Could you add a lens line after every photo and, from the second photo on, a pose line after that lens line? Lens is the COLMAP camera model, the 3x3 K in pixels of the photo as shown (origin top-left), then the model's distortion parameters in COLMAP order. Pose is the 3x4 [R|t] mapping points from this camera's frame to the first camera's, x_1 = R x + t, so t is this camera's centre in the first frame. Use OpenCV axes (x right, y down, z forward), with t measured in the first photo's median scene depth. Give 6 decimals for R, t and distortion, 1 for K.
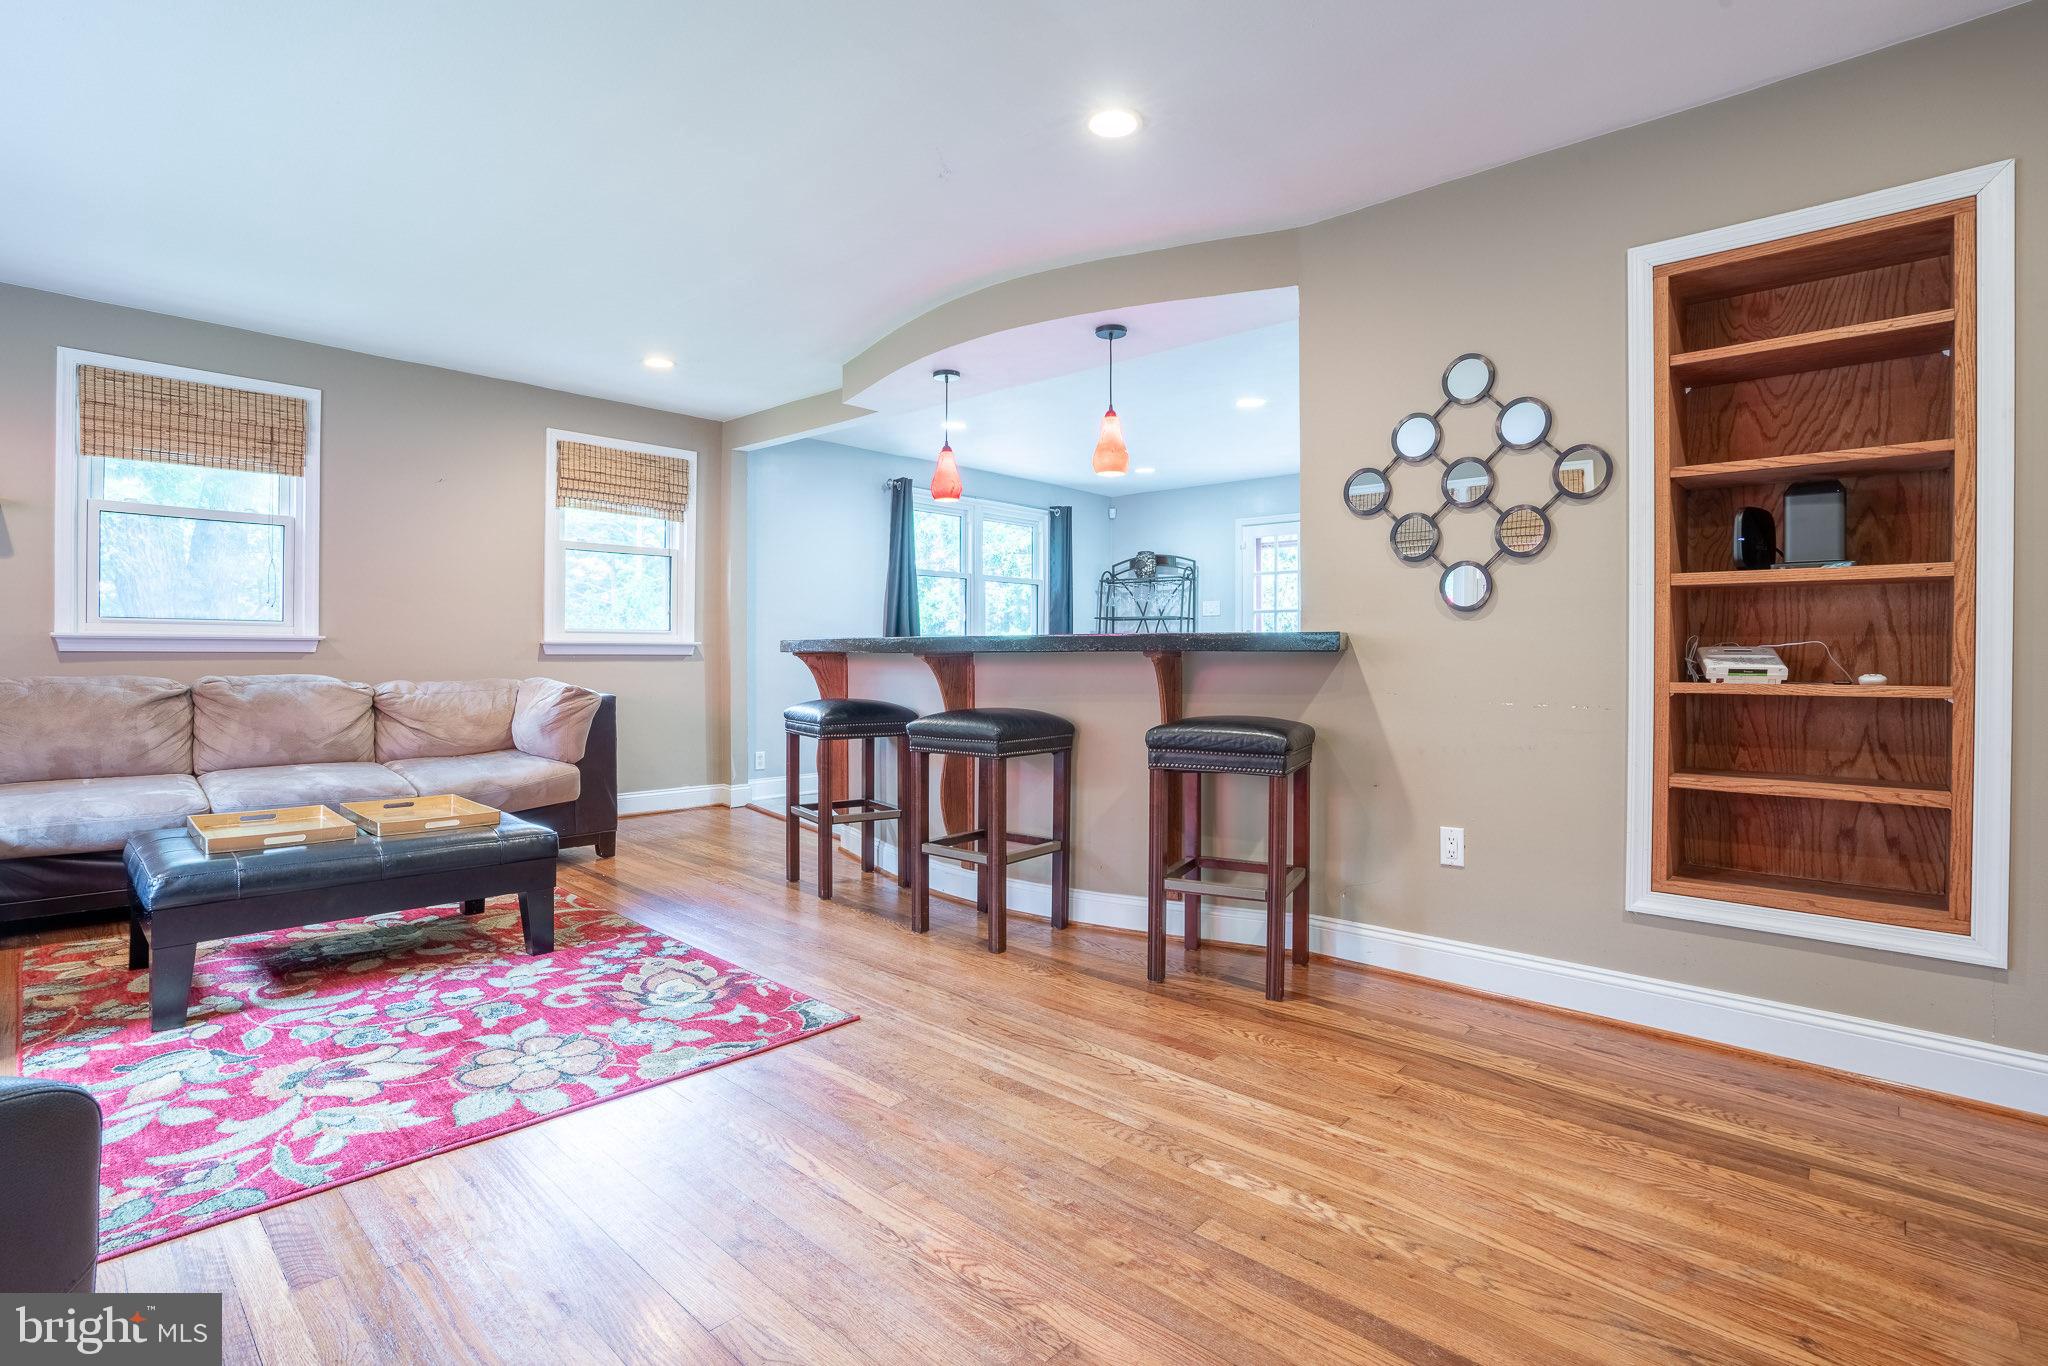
lens RADIAL K [[959.1, 0, 1036.0], [0, 959.1, 642.4], [0, 0, 1]] dist [-0.061614, 0.021778]
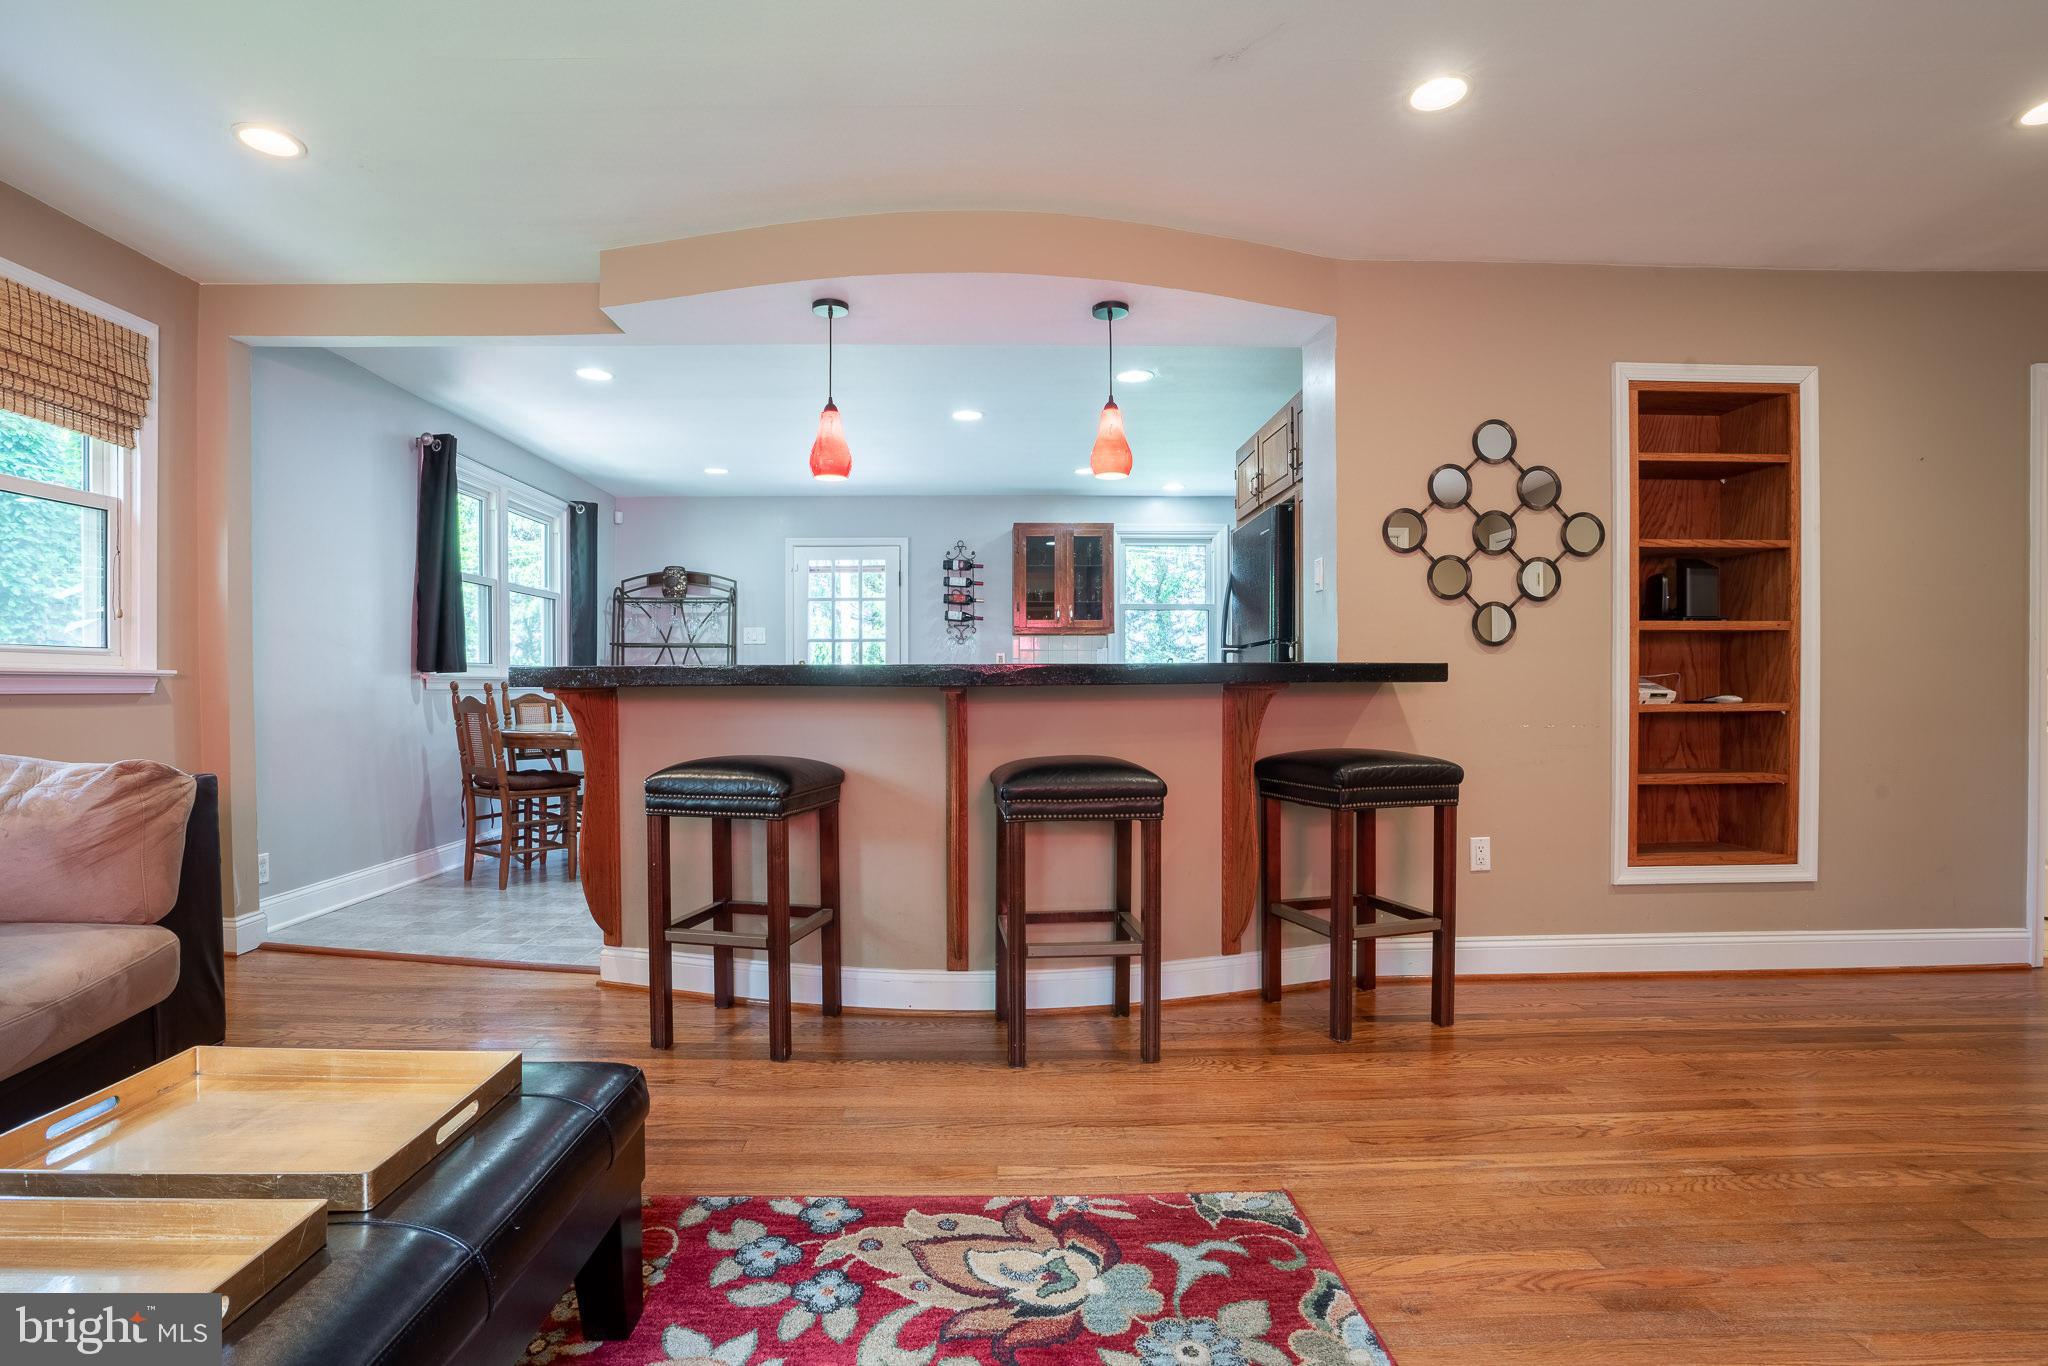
lens RADIAL K [[956.9, 0, 995.6], [0, 956.9, 689.0], [0, 0, 1]] dist [-0.063806, 0.022103]
pose [[0.735011, -0.007785, 0.678011, -0.751868], [-0.001877, 0.999907, 0.013516, 0.004957], [-0.678053, -0.011207, 0.734928, 0.573781]]
